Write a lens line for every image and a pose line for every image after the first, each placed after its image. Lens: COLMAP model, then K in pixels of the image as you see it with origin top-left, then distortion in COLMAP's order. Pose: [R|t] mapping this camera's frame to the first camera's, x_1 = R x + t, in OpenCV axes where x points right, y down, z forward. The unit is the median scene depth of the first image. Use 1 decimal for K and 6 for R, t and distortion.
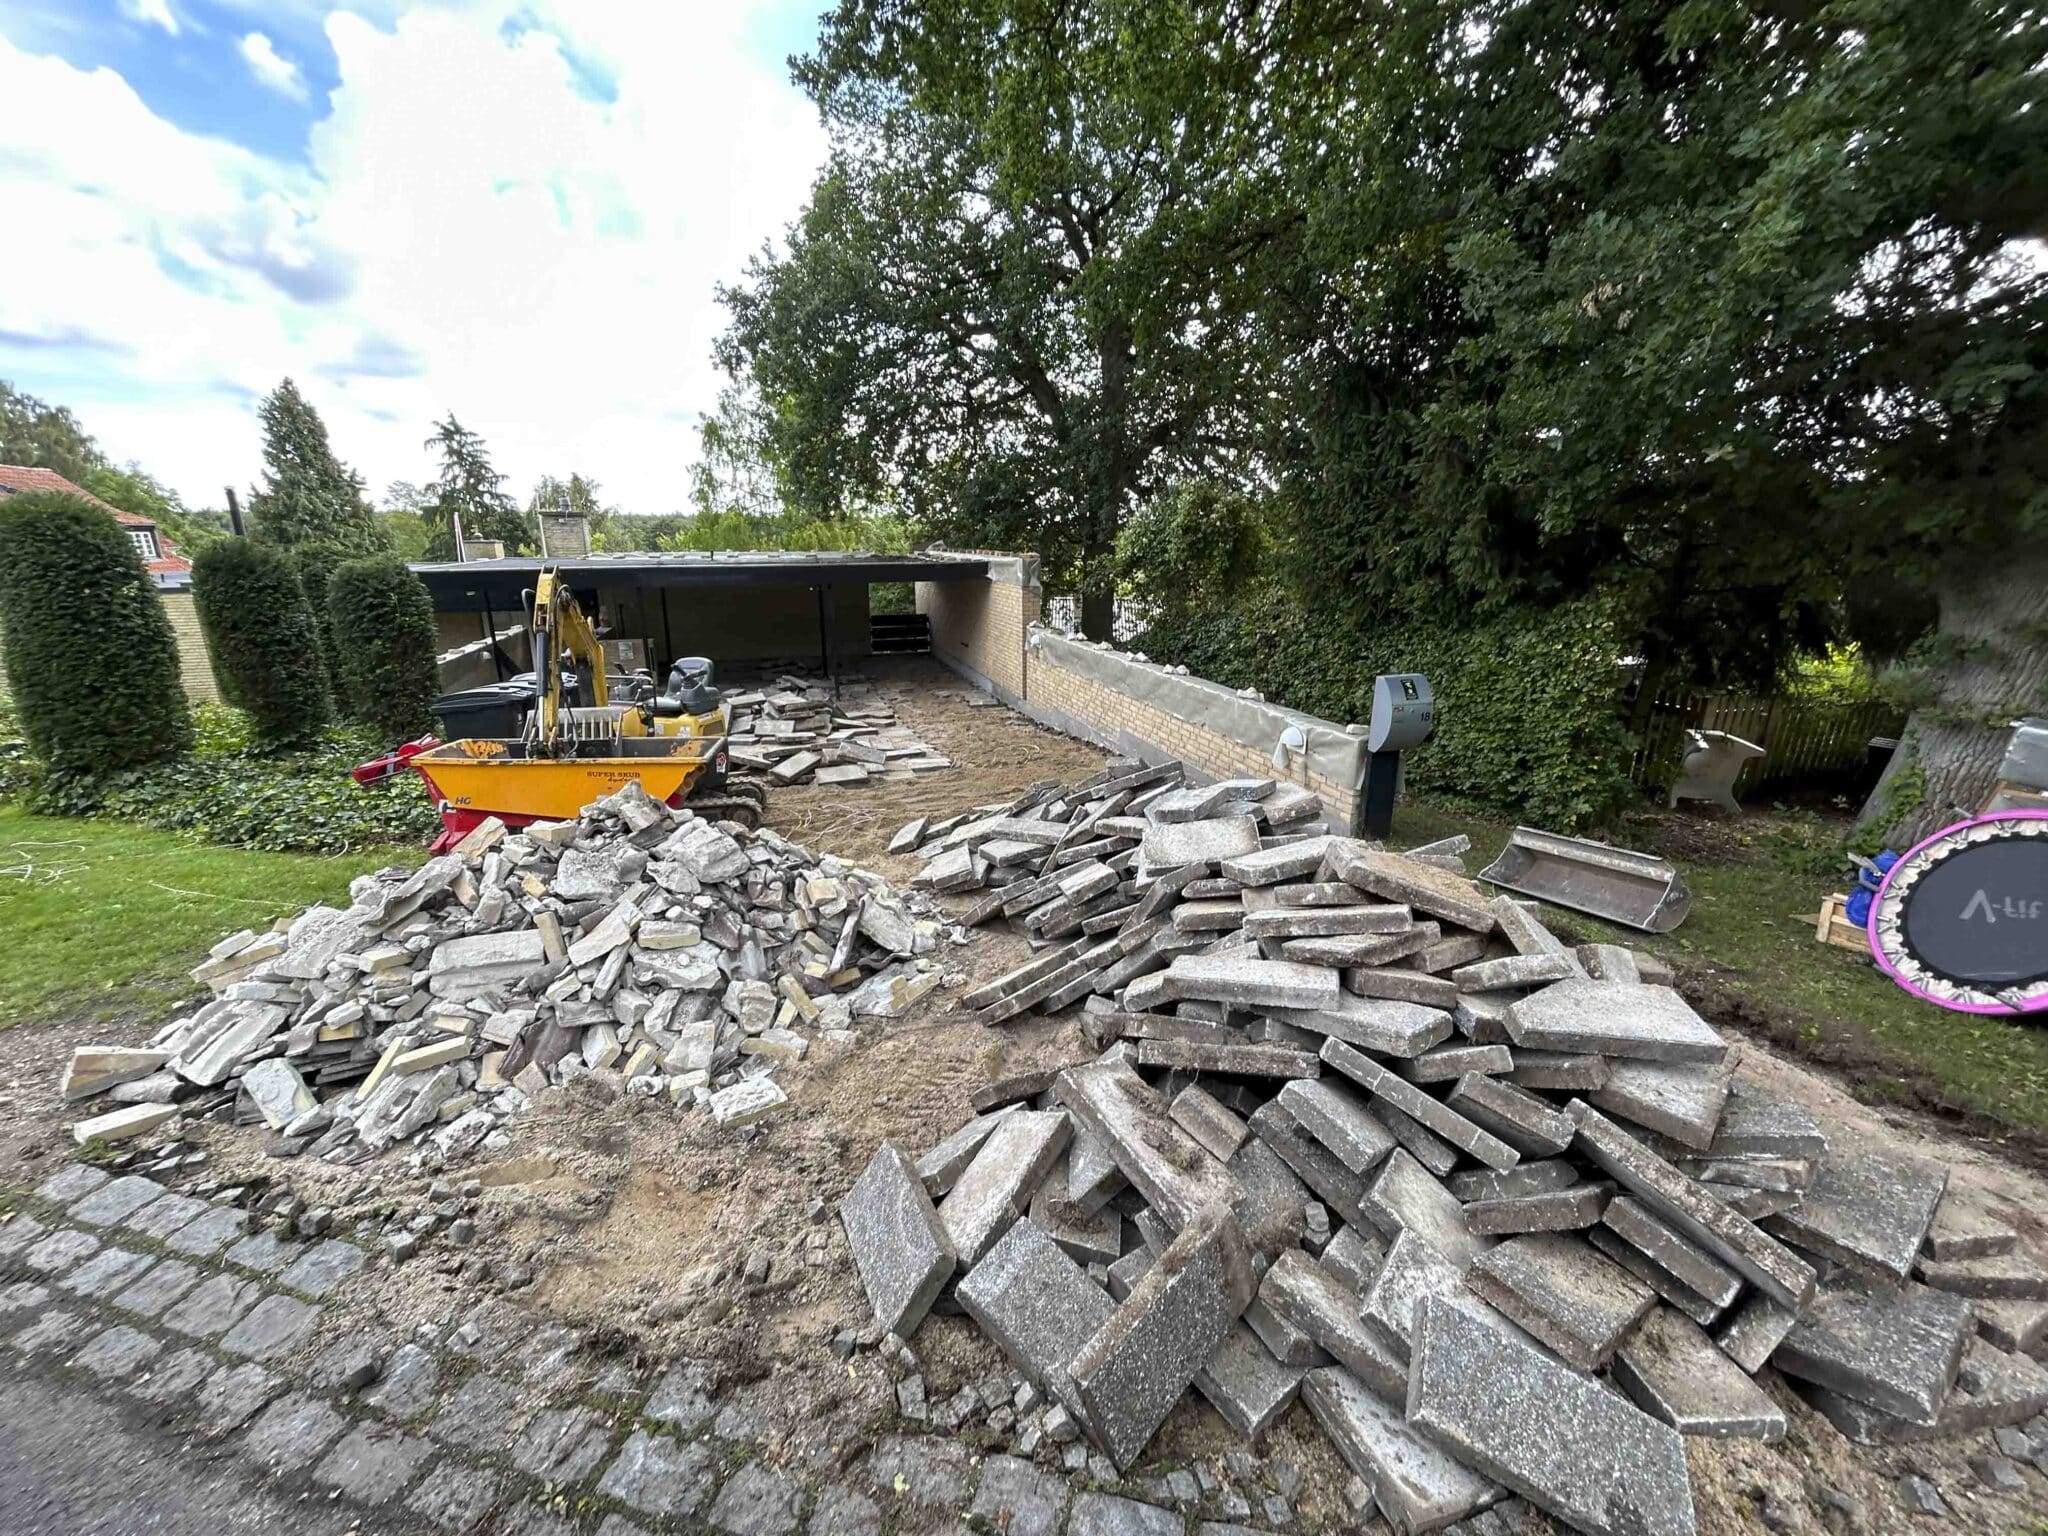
lens RADIAL K [[822.9, 0, 1017.7], [0, 822.9, 767.2], [0, 0, 1]] dist [-0.001581, 0.001383]
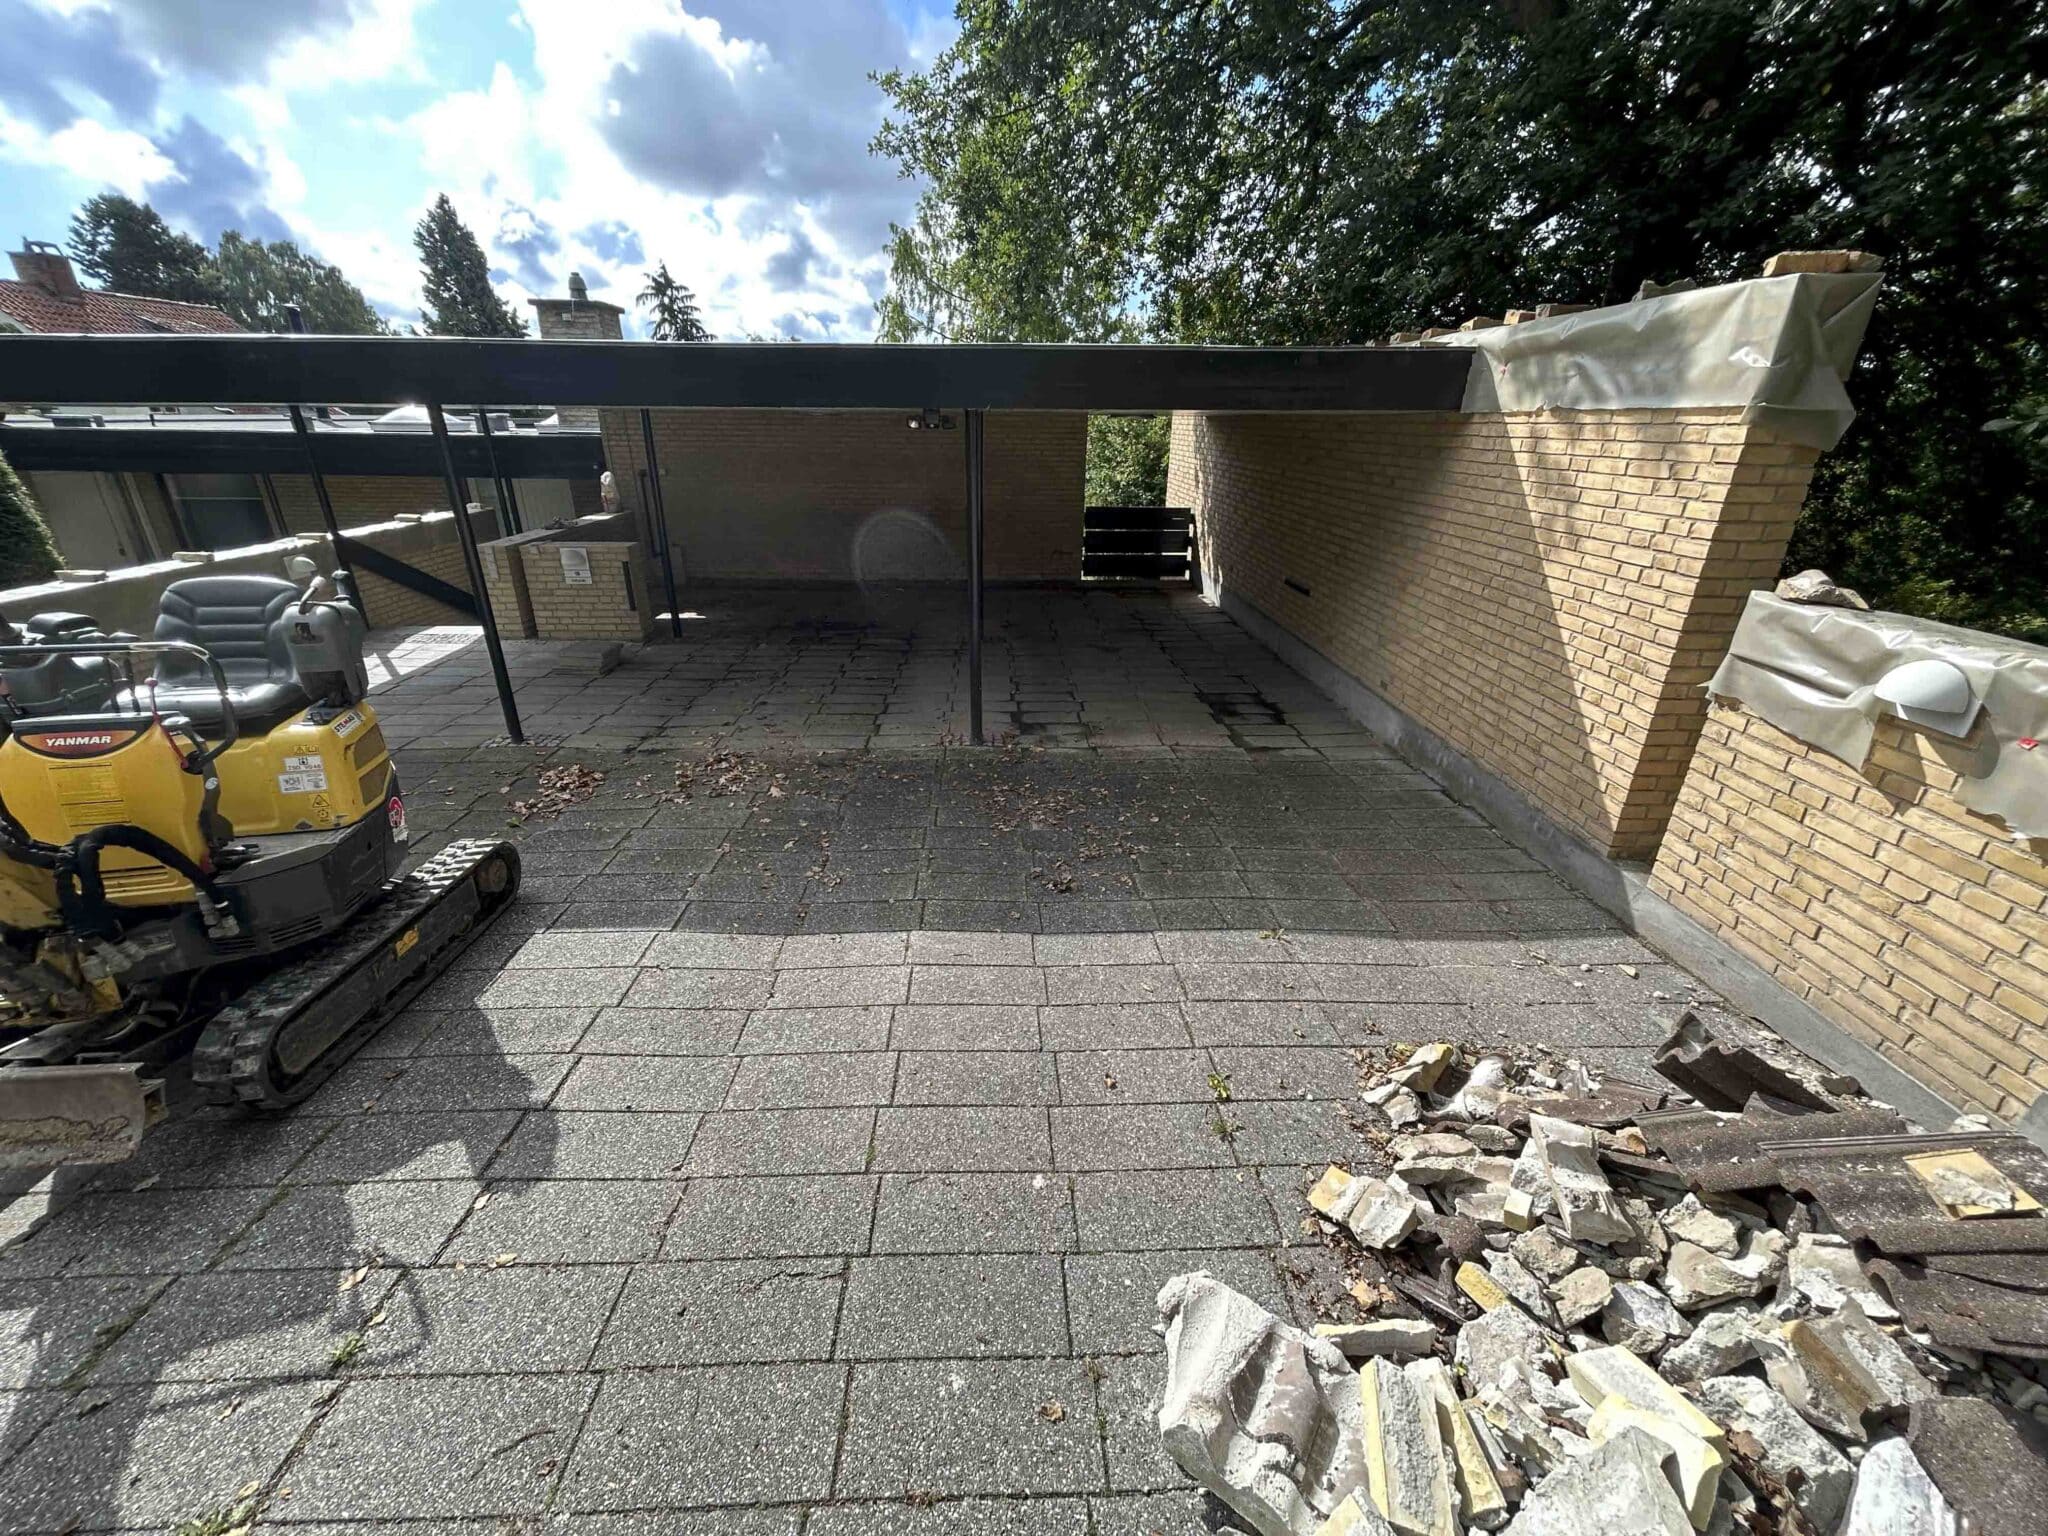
lens RADIAL K [[822.9, 0, 1021.6], [0, 822.9, 761.9], [0, 0, 1]] dist [-0.001581, 0.001383]
pose [[0.968294, 0.107666, -0.225421, -0.266480], [-0.079703, 0.988346, 0.129690, -0.283905], [0.236757, -0.107612, 0.965591, 1.488196]]
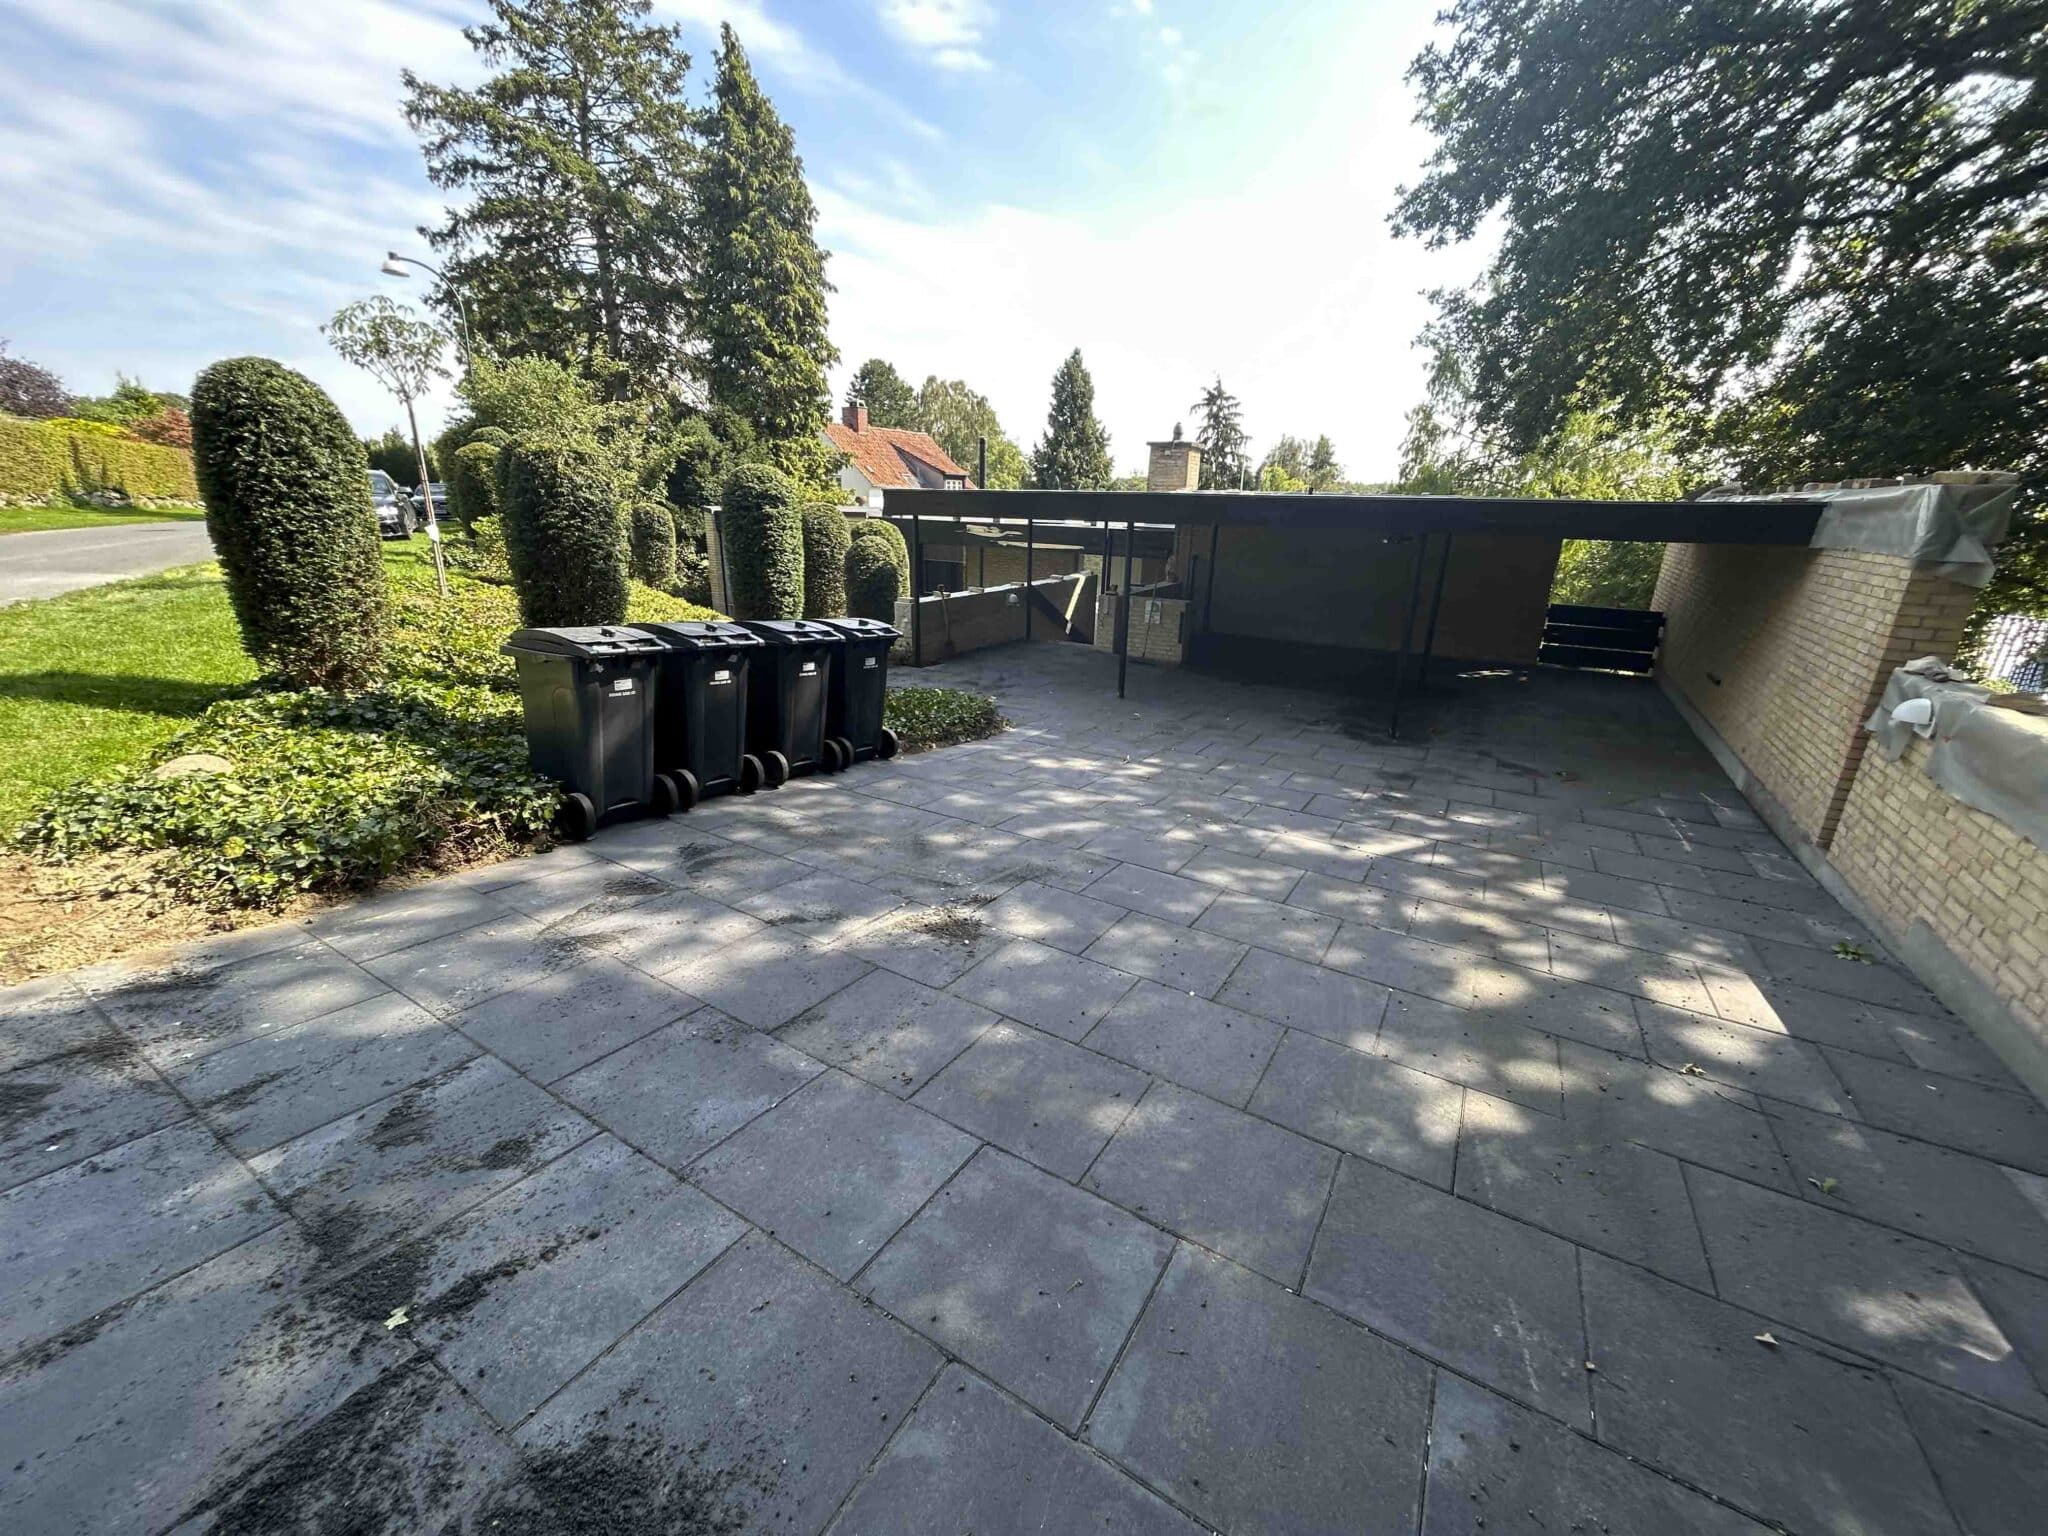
lens RADIAL K [[822.9, 0, 1018.3], [0, 822.9, 764.8], [0, 0, 1]] dist [-0.001581, 0.001383]
pose [[0.679359, 0.245221, -0.691620, 0.019328], [-0.223493, 0.966877, 0.123286, -0.176610], [0.698944, 0.070817, 0.711662, 0.938653]]
